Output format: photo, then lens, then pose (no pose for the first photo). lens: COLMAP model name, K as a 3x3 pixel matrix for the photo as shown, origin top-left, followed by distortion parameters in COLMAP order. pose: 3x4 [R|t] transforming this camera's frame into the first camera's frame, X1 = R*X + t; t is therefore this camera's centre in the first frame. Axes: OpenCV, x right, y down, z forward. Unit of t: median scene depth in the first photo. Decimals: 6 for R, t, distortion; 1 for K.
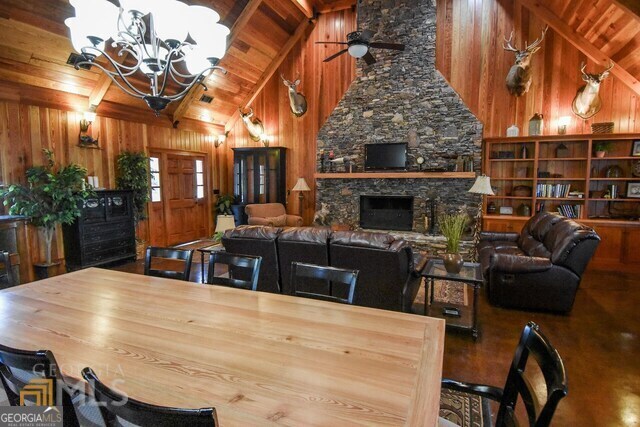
lens RADIAL K [[331.6, 0, 317.2], [0, 331.6, 210.2], [0, 0, 1]] dist [0.041123, -0.047989]
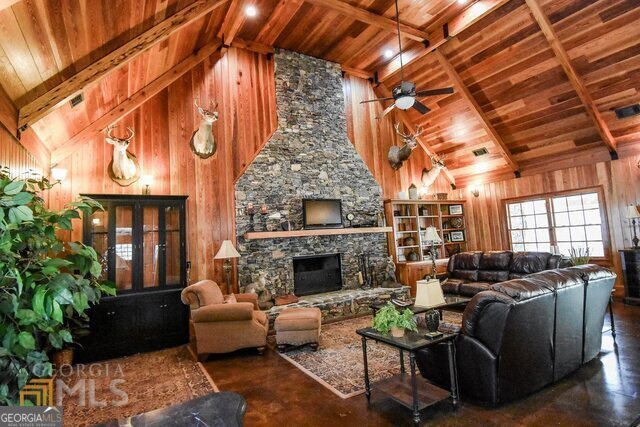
lens RADIAL K [[331.6, 0, 318.0], [0, 331.6, 208.4], [0, 0, 1]] dist [0.041123, -0.047989]
pose [[0.600243, 0.040811, 0.798776, -0.567422], [0.137228, 0.978633, -0.153120, -0.031217], [-0.787958, 0.201523, 0.581817, 0.466232]]
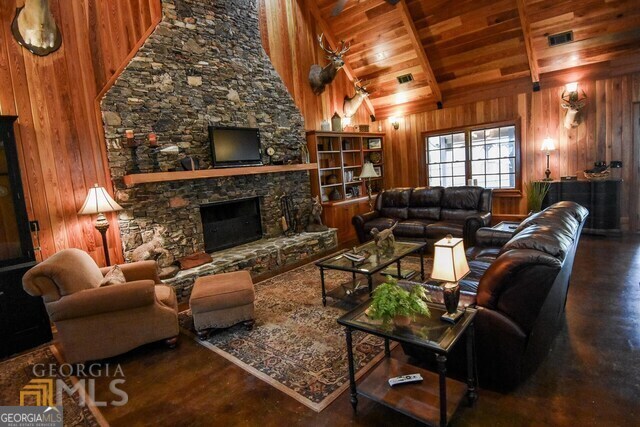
lens RADIAL K [[331.6, 0, 318.9], [0, 331.6, 209.8], [0, 0, 1]] dist [0.041123, -0.047989]
pose [[0.319767, -0.140651, 0.936999, -0.448913], [0.176049, 0.980520, 0.087104, -0.056018], [-0.930997, 0.137104, 0.338299, 0.613140]]
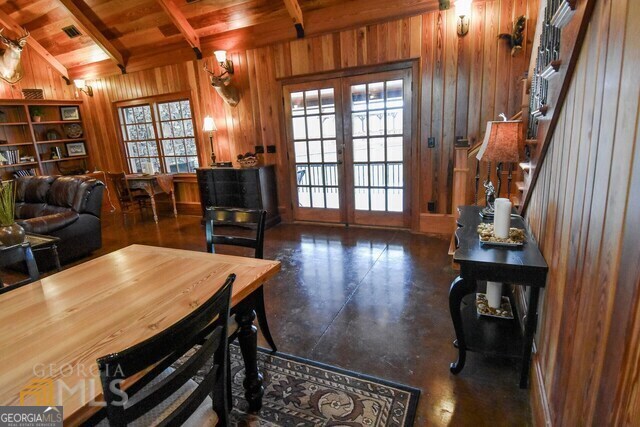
lens RADIAL K [[334.3, 0, 322.5], [0, 334.3, 213.3], [0, 0, 1]] dist [-0.016925, -0.011466]
pose [[0.026854, -0.249987, 0.967877, -0.183384], [0.154683, 0.957603, 0.243042, 0.007357], [-0.987599, 0.143188, 0.064385, 0.055799]]
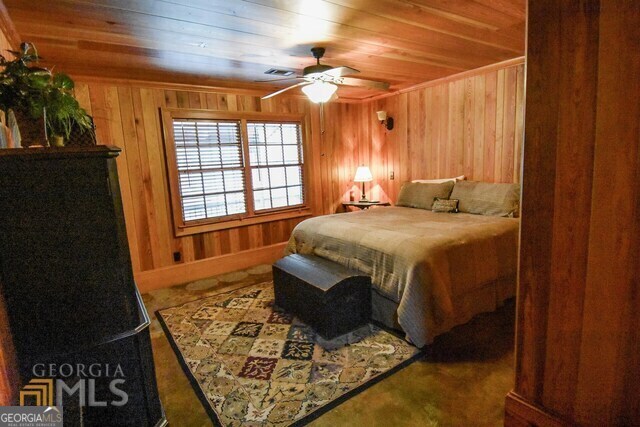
lens RADIAL K [[331.6, 0, 321.6], [0, 331.6, 212.7], [0, 0, 1]] dist [0.041123, -0.047989]
pose [[-0.850001, -0.033440, 0.525719, 0.218310], [0.104677, 0.967360, 0.230777, -0.083692], [-0.516277, 0.251192, -0.818756, 0.998734]]
